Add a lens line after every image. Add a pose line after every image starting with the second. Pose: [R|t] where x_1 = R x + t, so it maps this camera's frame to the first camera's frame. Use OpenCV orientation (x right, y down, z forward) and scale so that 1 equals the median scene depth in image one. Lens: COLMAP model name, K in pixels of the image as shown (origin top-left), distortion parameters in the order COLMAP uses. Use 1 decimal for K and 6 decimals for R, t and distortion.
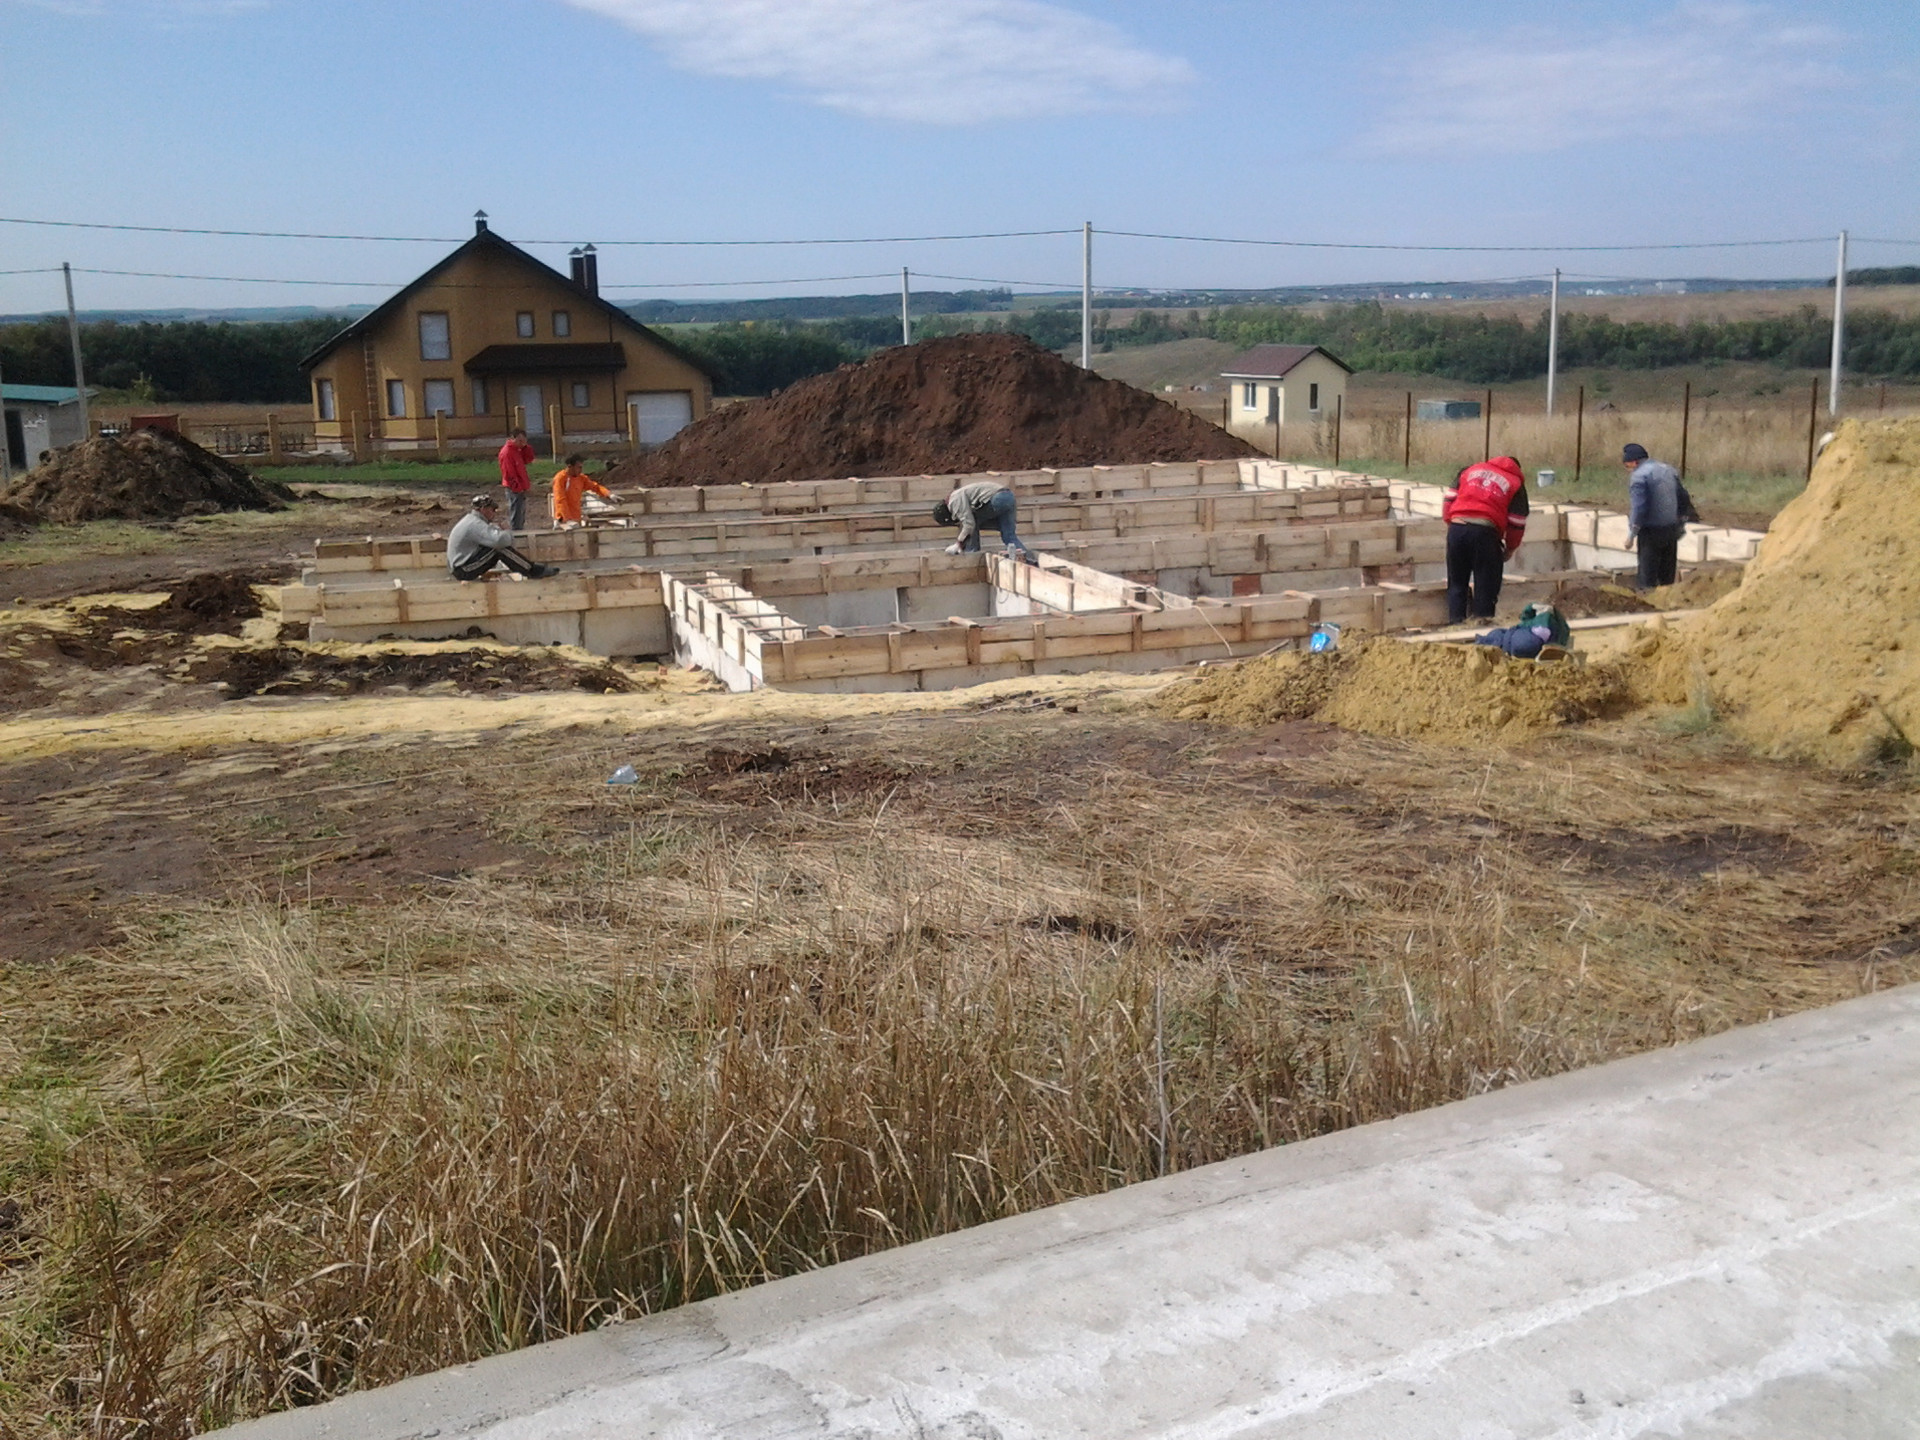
lens RADIAL K [[1884.5, 0, 1011.3], [0, 1884.5, 660.2], [0, 0, 1]] dist [0.102875, -0.277066]
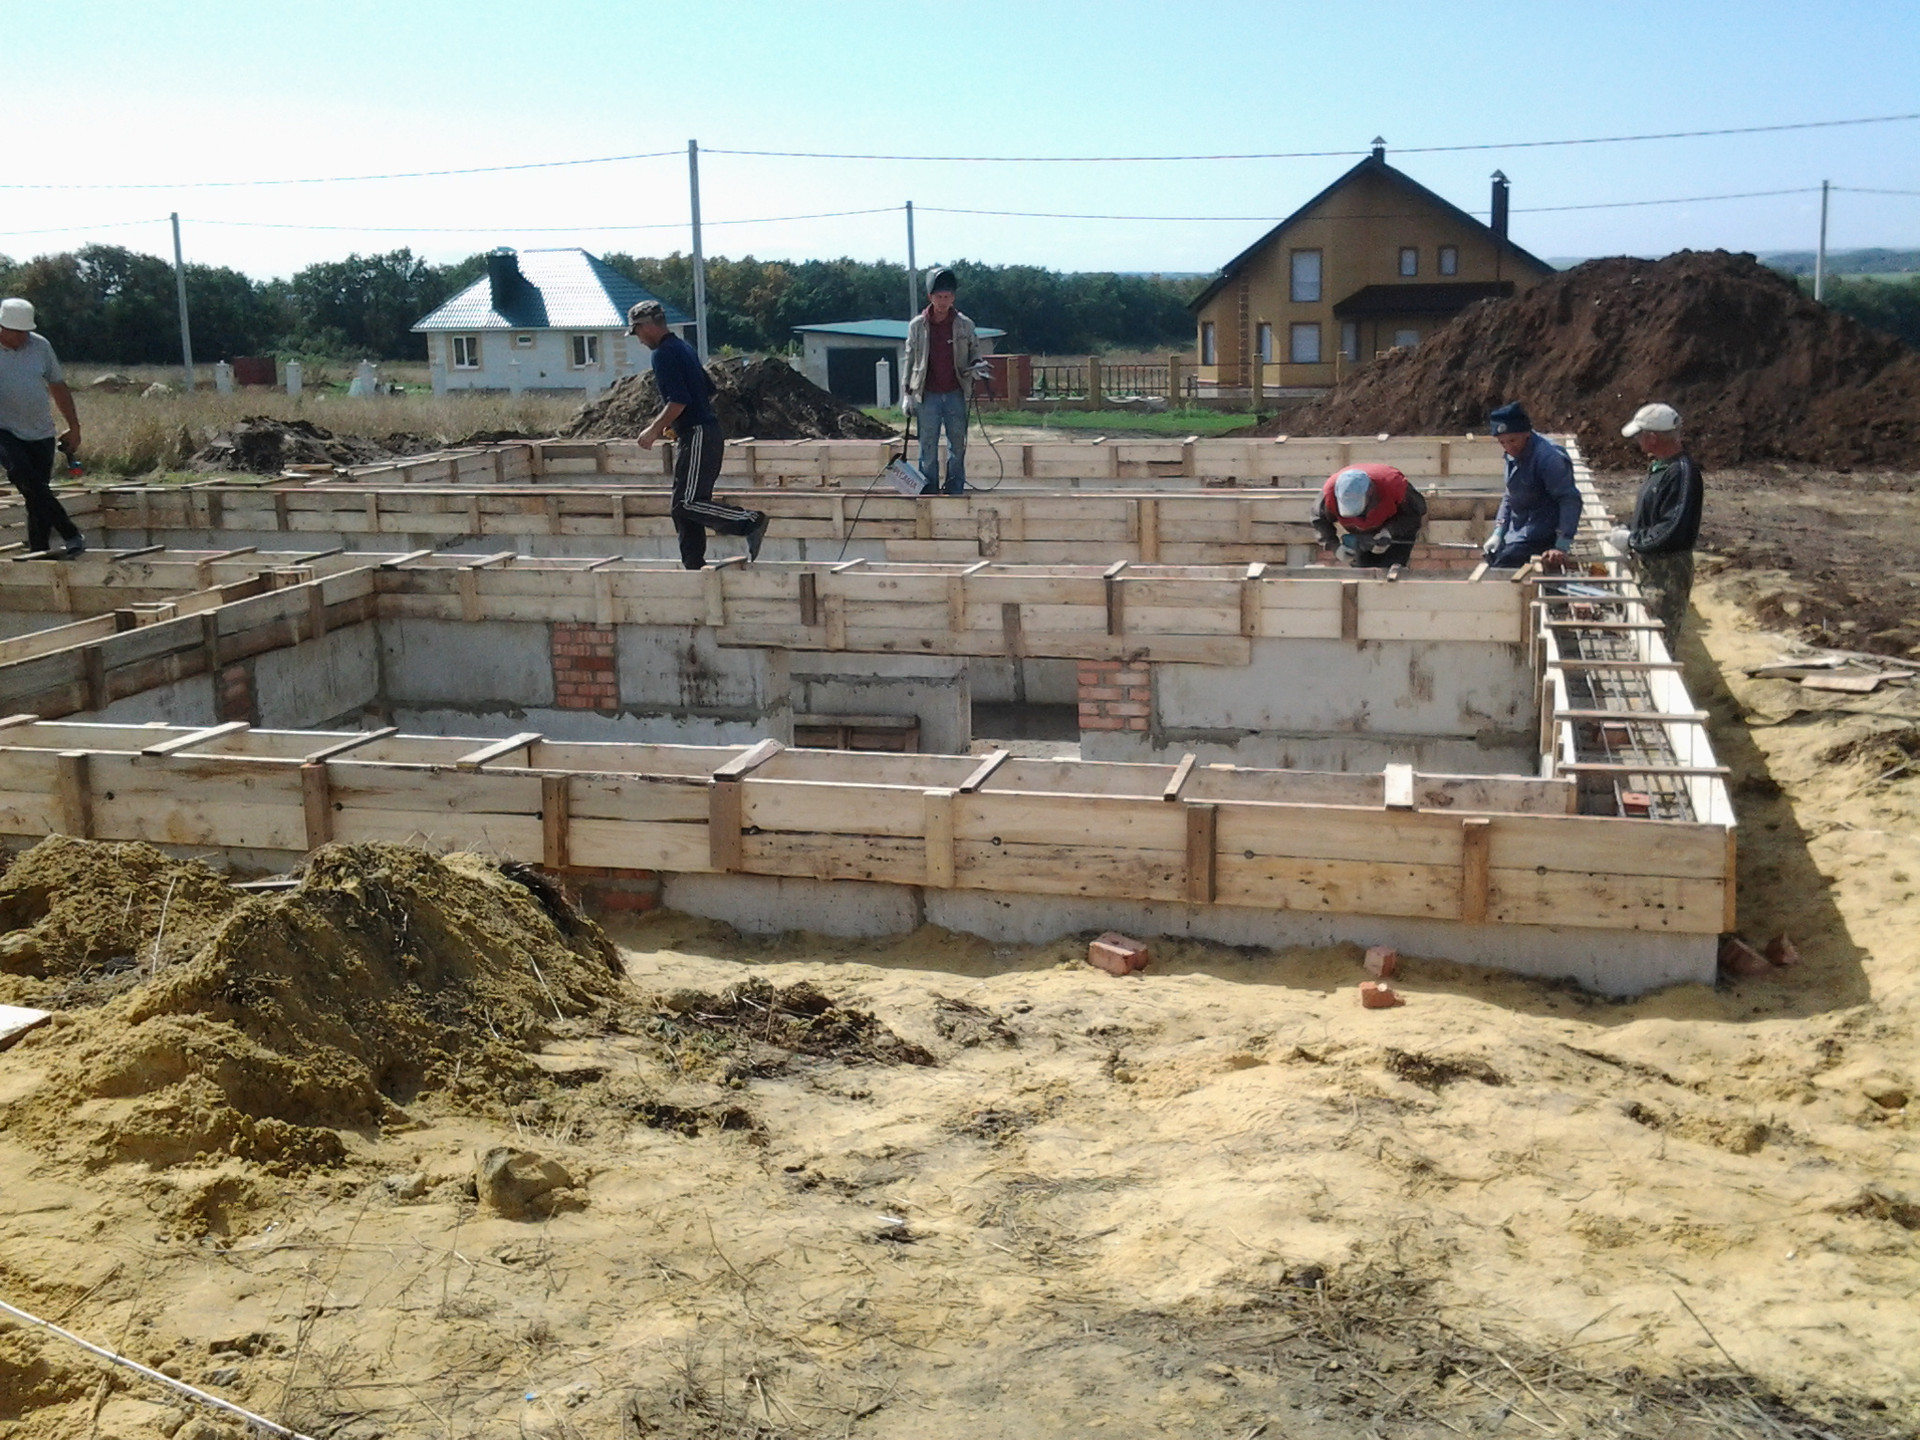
lens RADIAL K [[1884.5, 0, 1011.3], [0, 1884.5, 660.2], [0, 0, 1]] dist [0.102875, -0.277066]
pose [[0.823940, 0.109300, -0.556037, 0.147244], [-0.095797, 0.993966, 0.053431, -0.024191], [0.558522, 0.009242, 0.829438, 0.192506]]
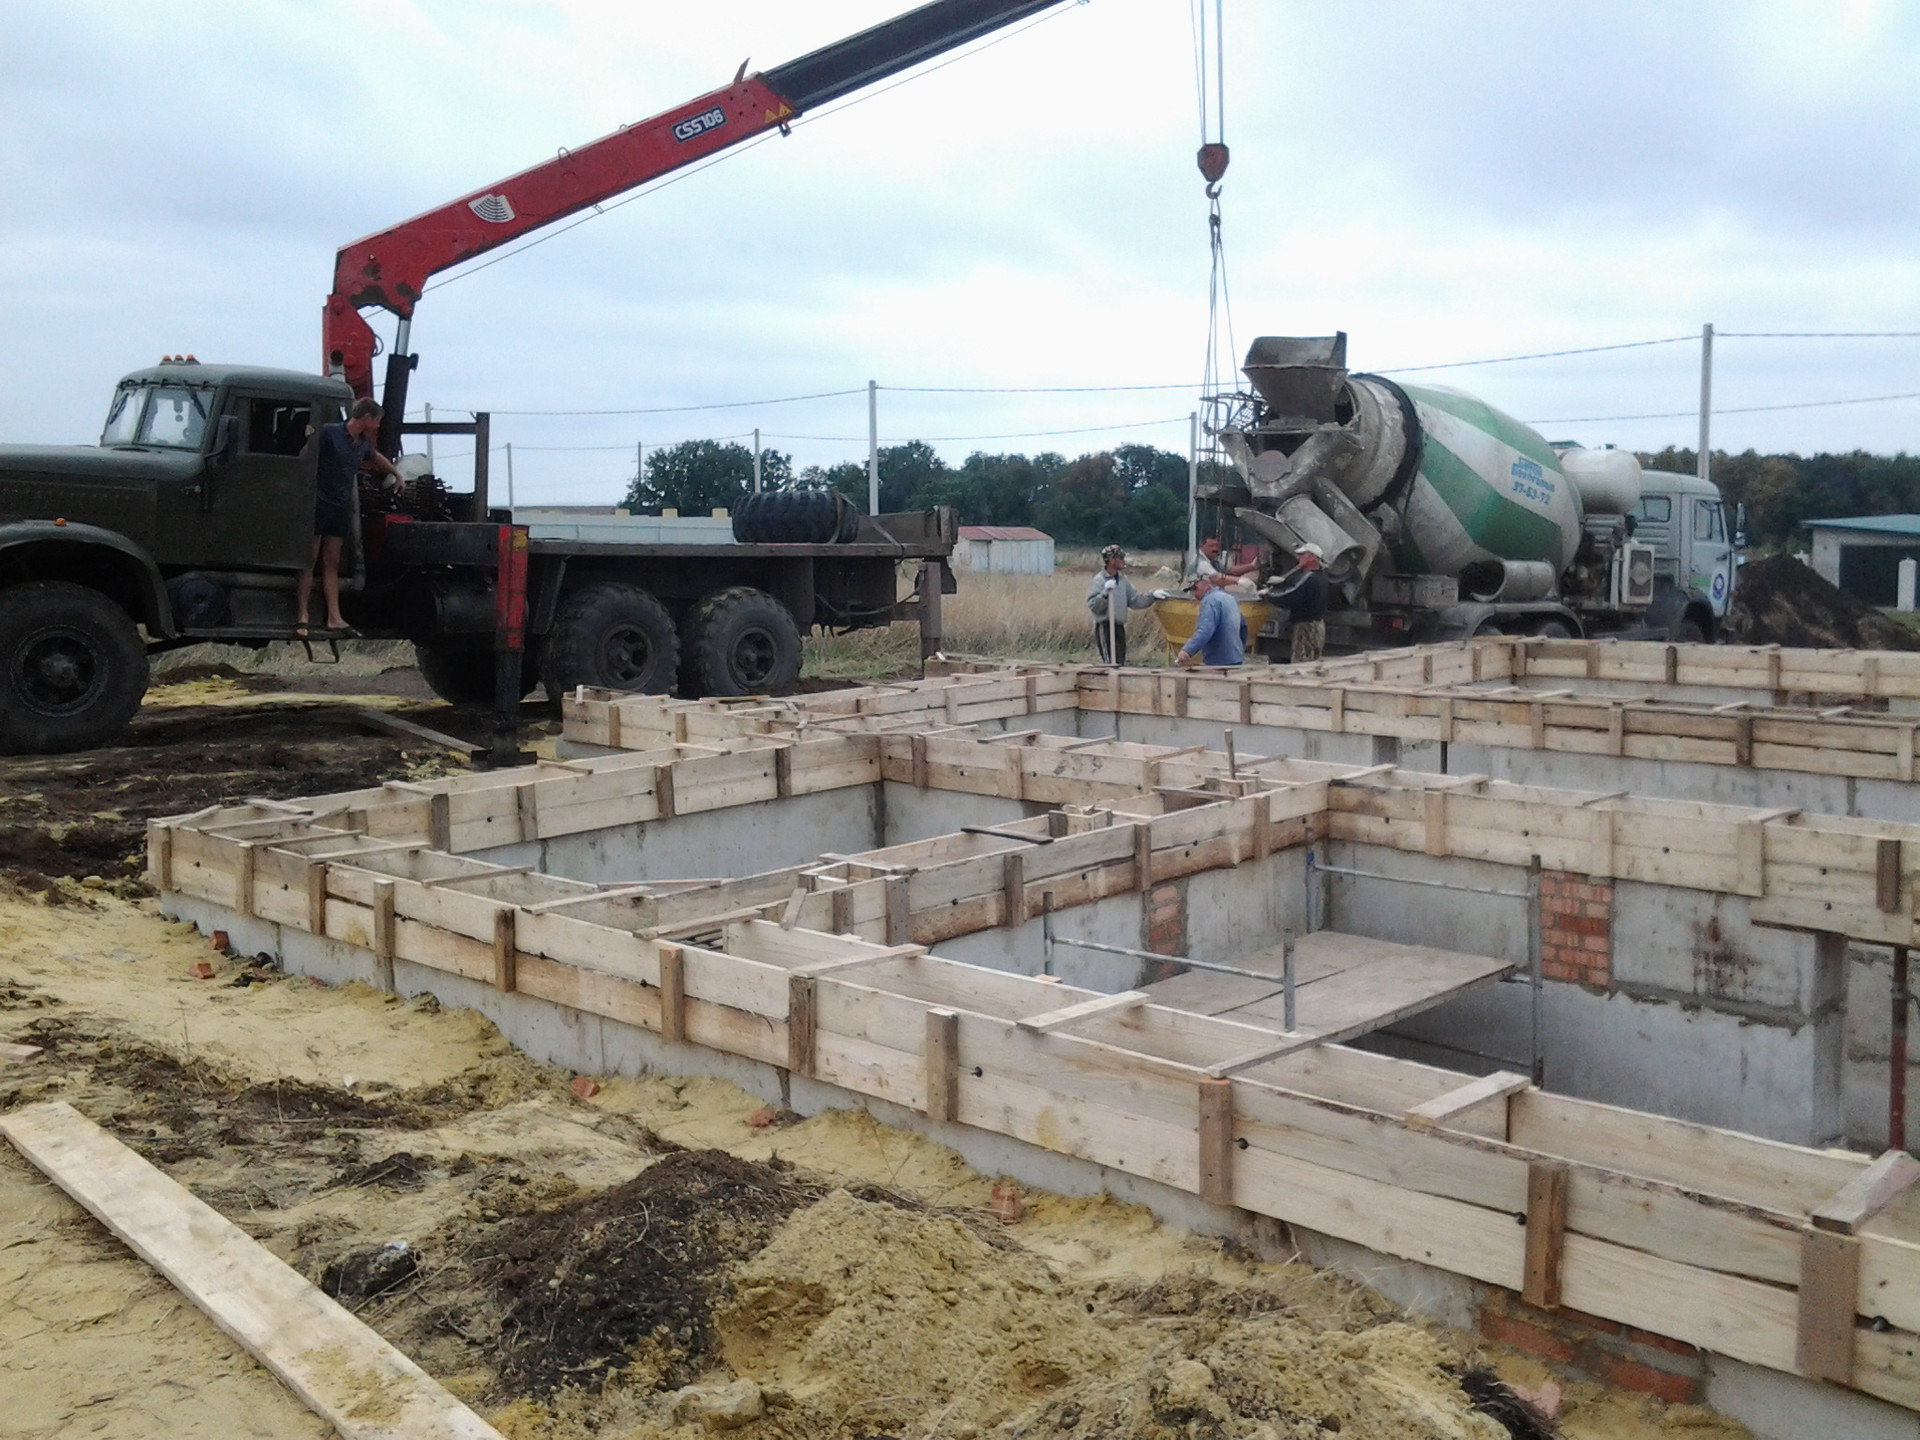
lens RADIAL K [[1875.5, 0, 1010.4], [0, 1875.5, 693.2], [0, 0, 1]] dist [0.077701, -0.205188]
pose [[0.448223, 0.102598, -0.888015, 0.121516], [-0.155683, 0.987170, 0.035473, -0.025946], [0.880261, 0.122349, 0.458445, 0.212826]]
